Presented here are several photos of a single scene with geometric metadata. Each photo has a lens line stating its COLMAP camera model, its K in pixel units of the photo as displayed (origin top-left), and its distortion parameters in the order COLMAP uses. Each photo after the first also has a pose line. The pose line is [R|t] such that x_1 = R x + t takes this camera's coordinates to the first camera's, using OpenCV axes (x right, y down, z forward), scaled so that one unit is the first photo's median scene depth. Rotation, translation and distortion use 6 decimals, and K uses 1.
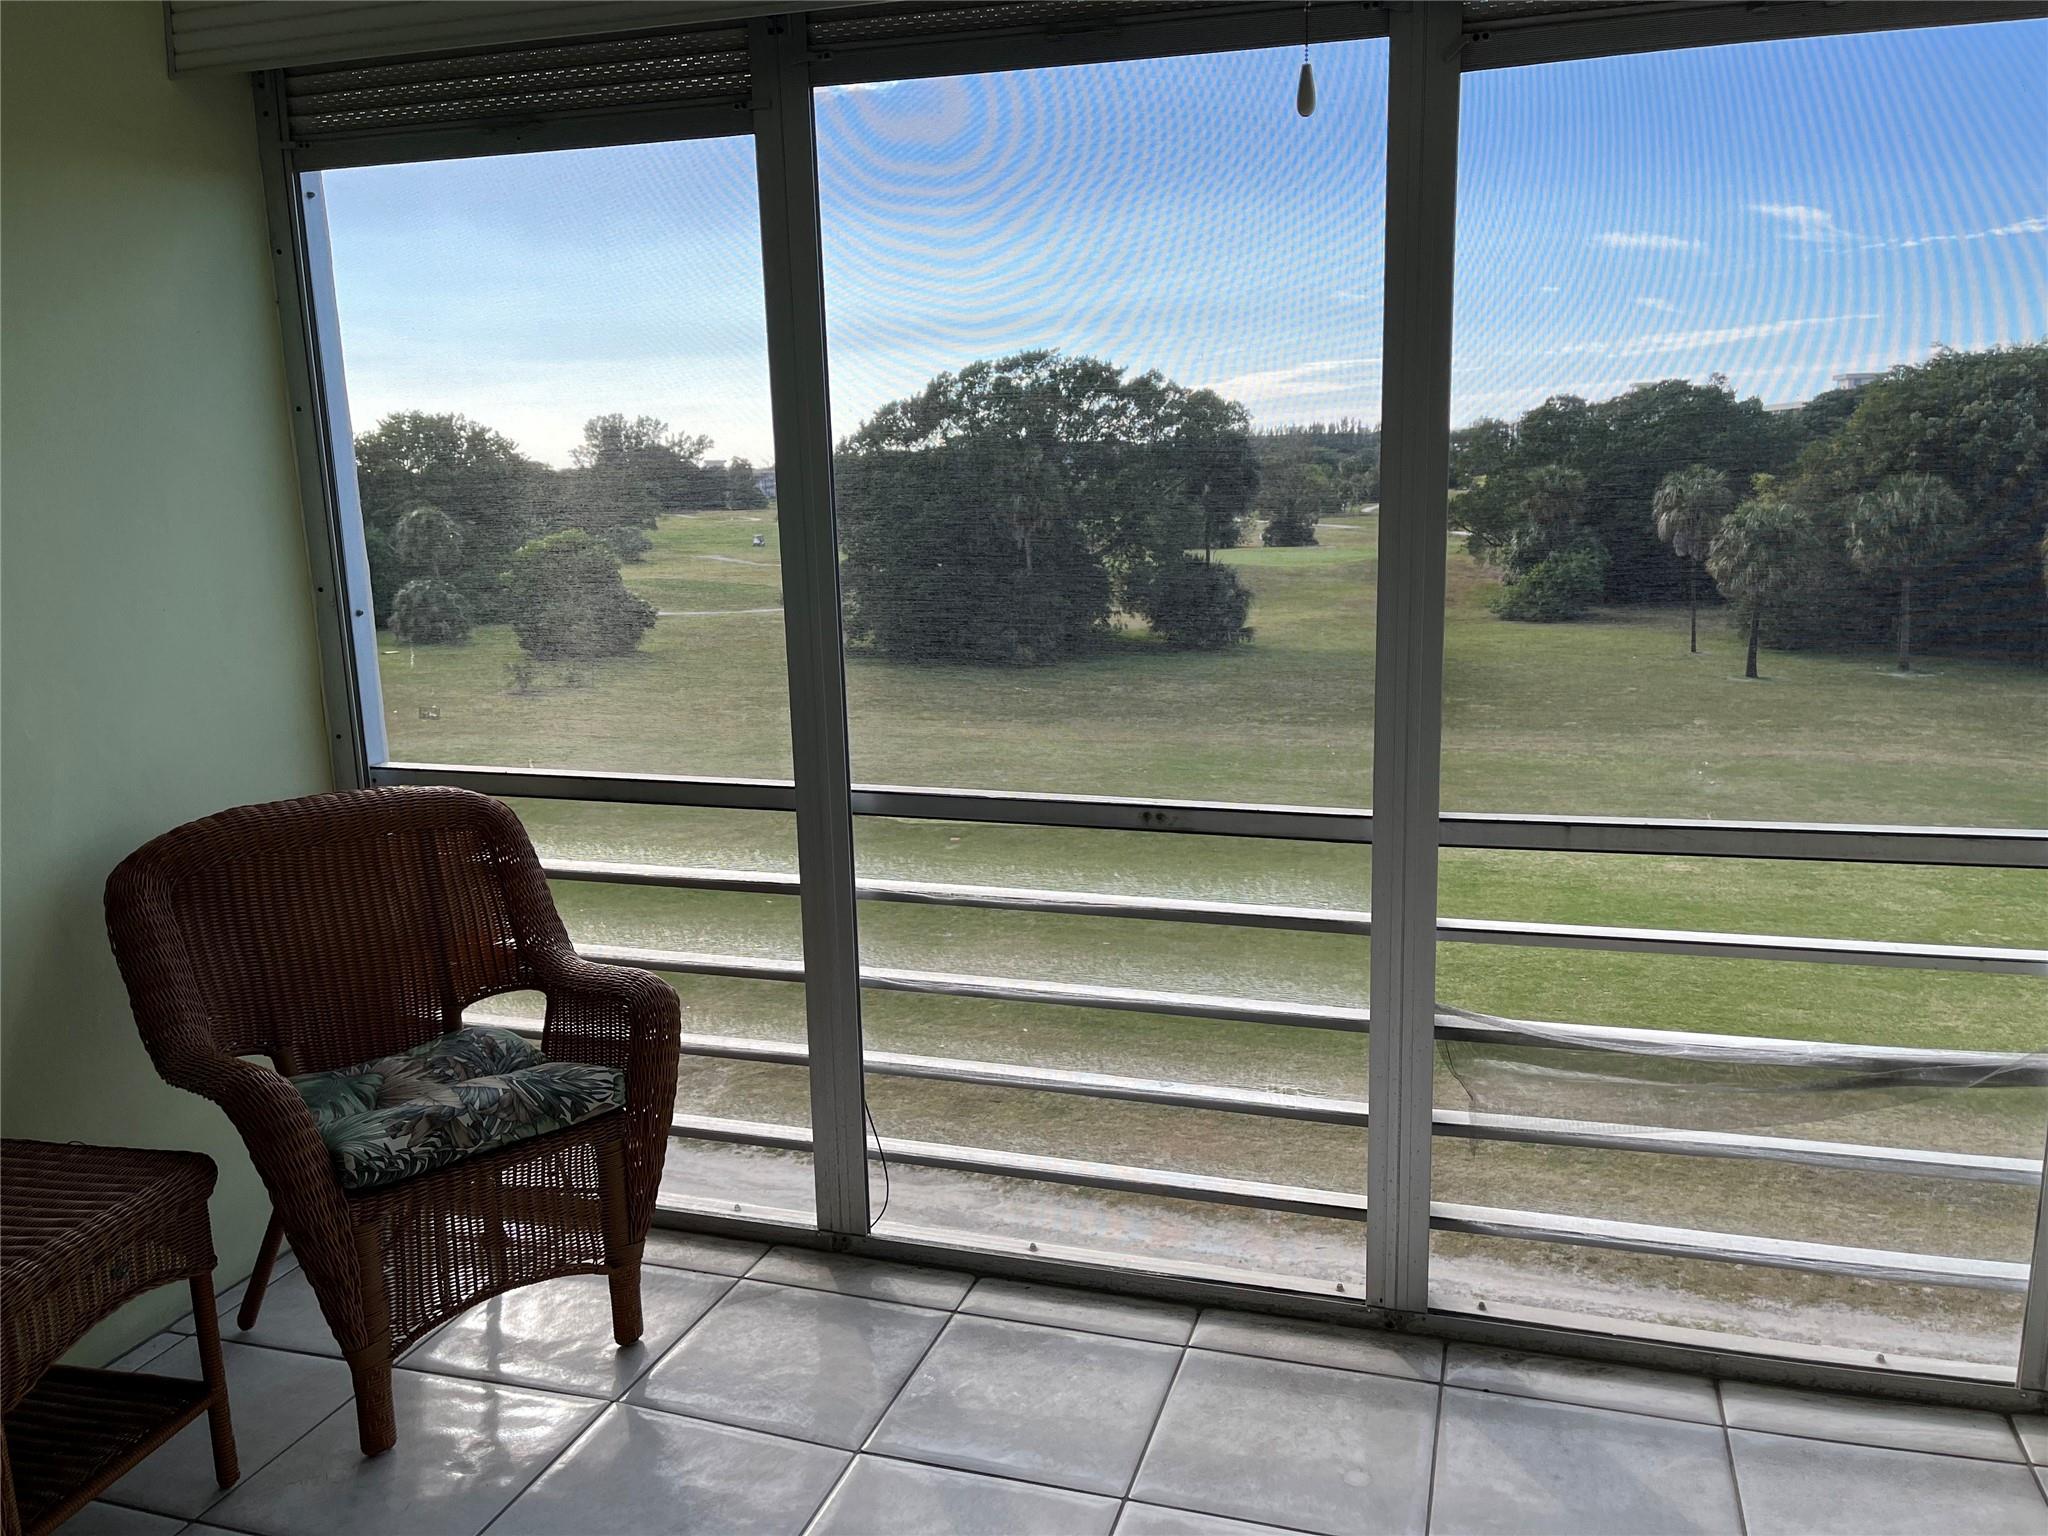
lens RADIAL K [[1552.8, 0, 1045.1], [0, 1552.8, 772.7], [0, 0, 1]] dist [0.079048, -0.107232]
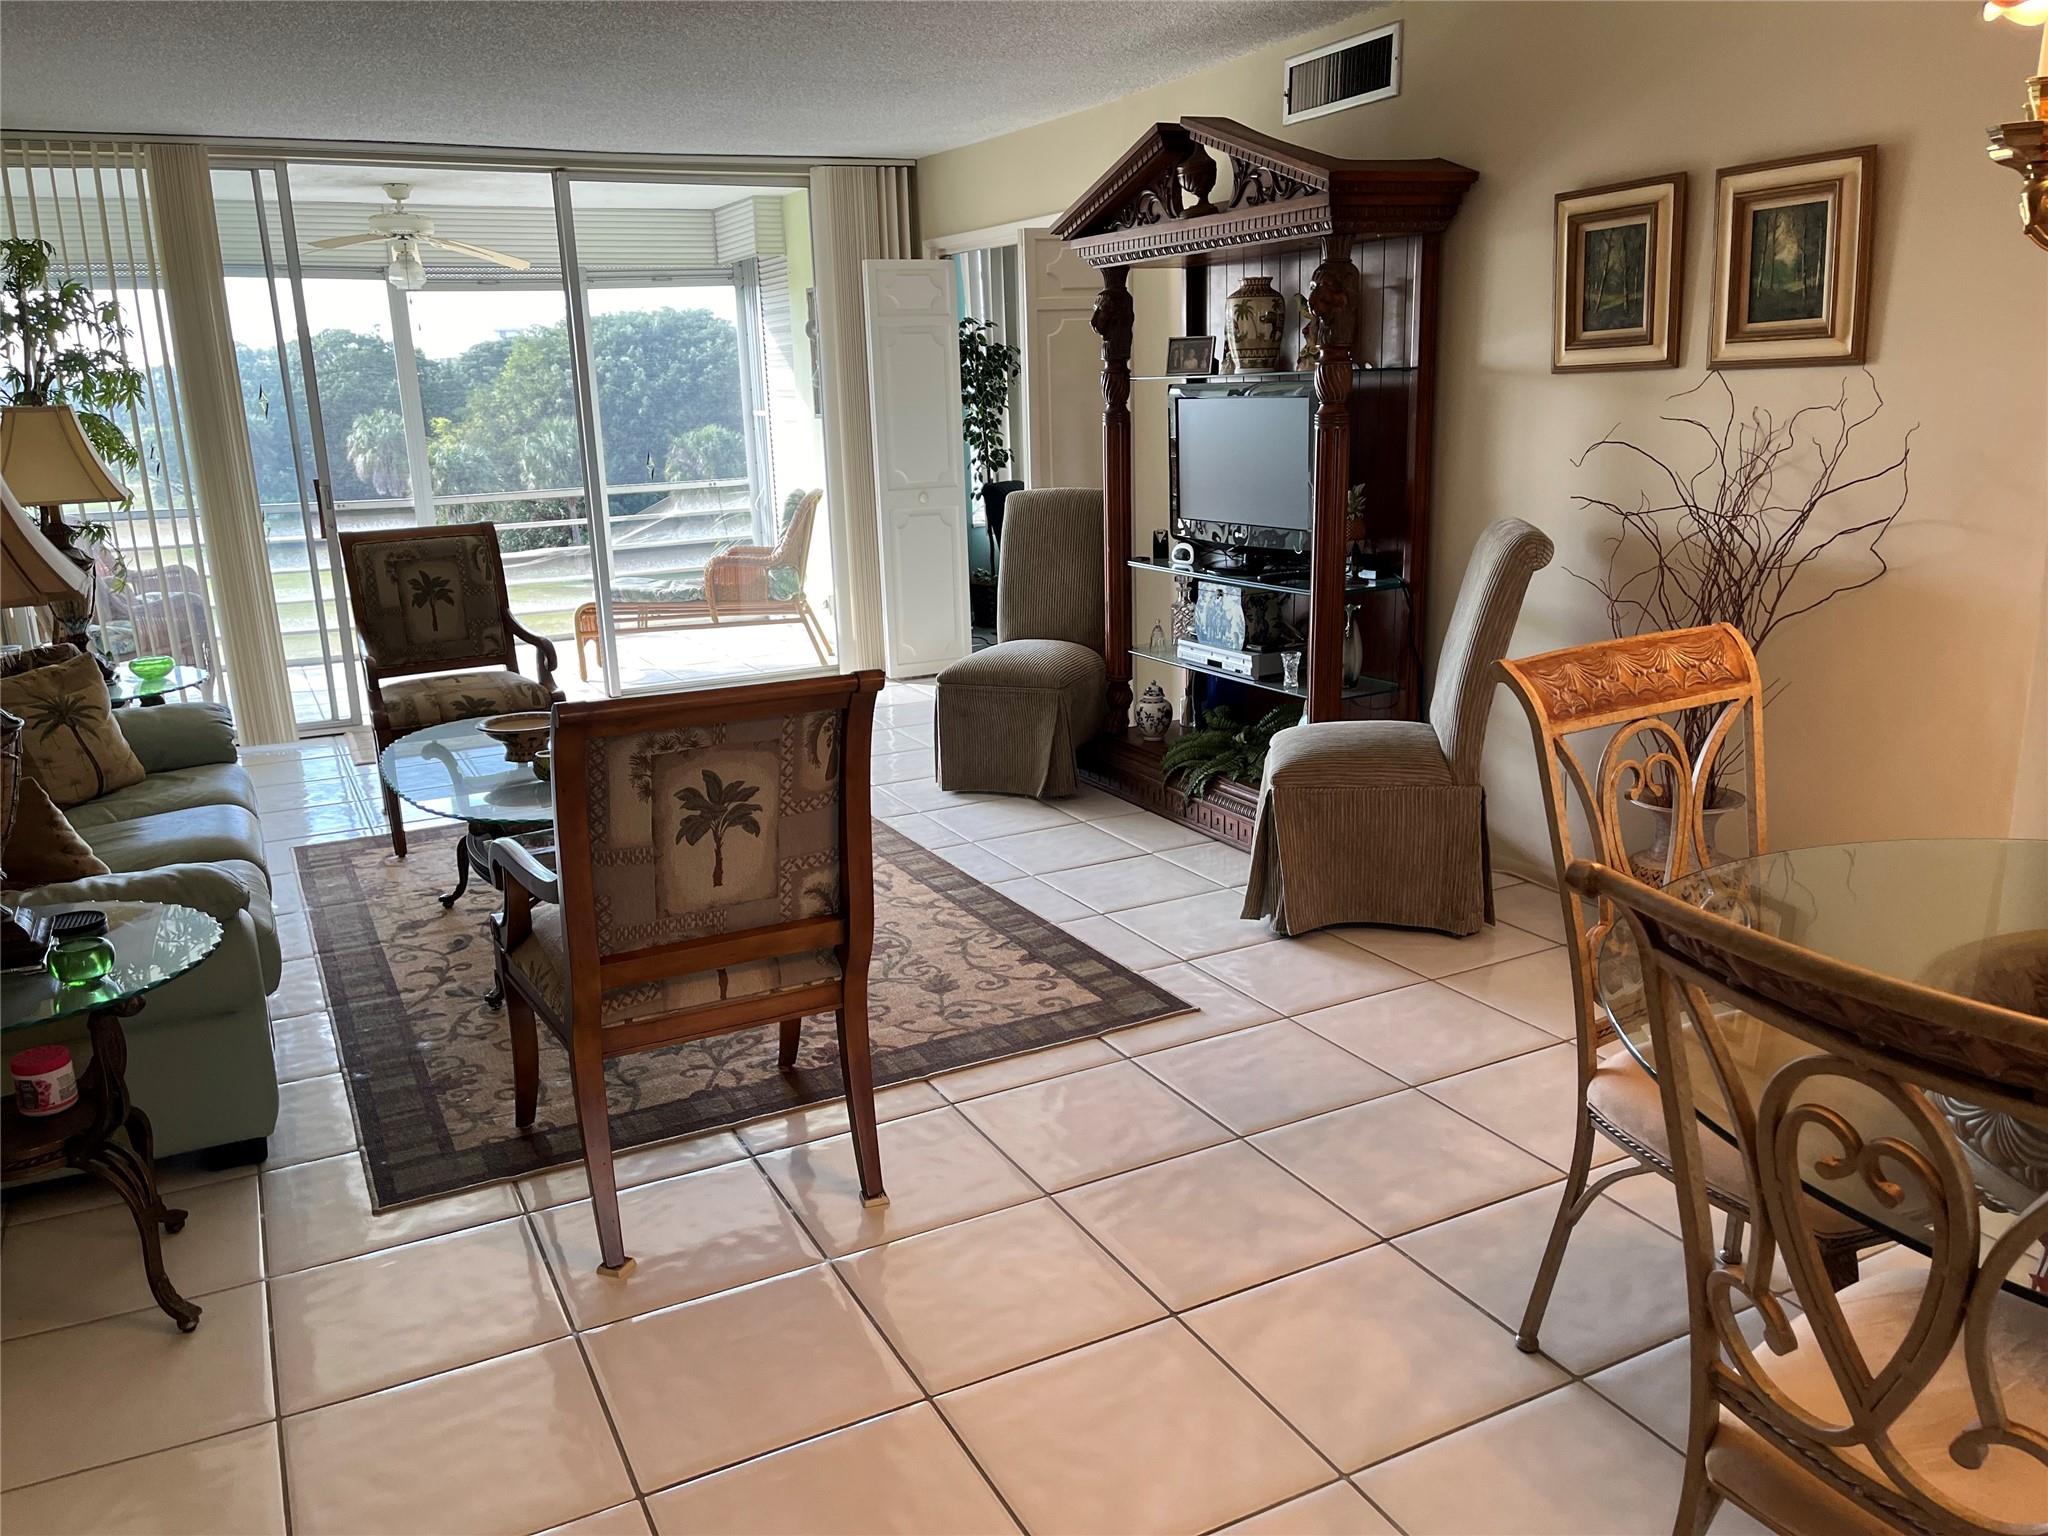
lens RADIAL K [[1552.8, 0, 1010.6], [0, 1552.8, 765.3], [0, 0, 1]] dist [0.079048, -0.107232]
pose [[0.719474, -0.165357, 0.674547, -0.879072], [0.146590, 0.985518, 0.085235, 0.345044], [-0.678873, 0.037558, 0.733295, -1.642698]]
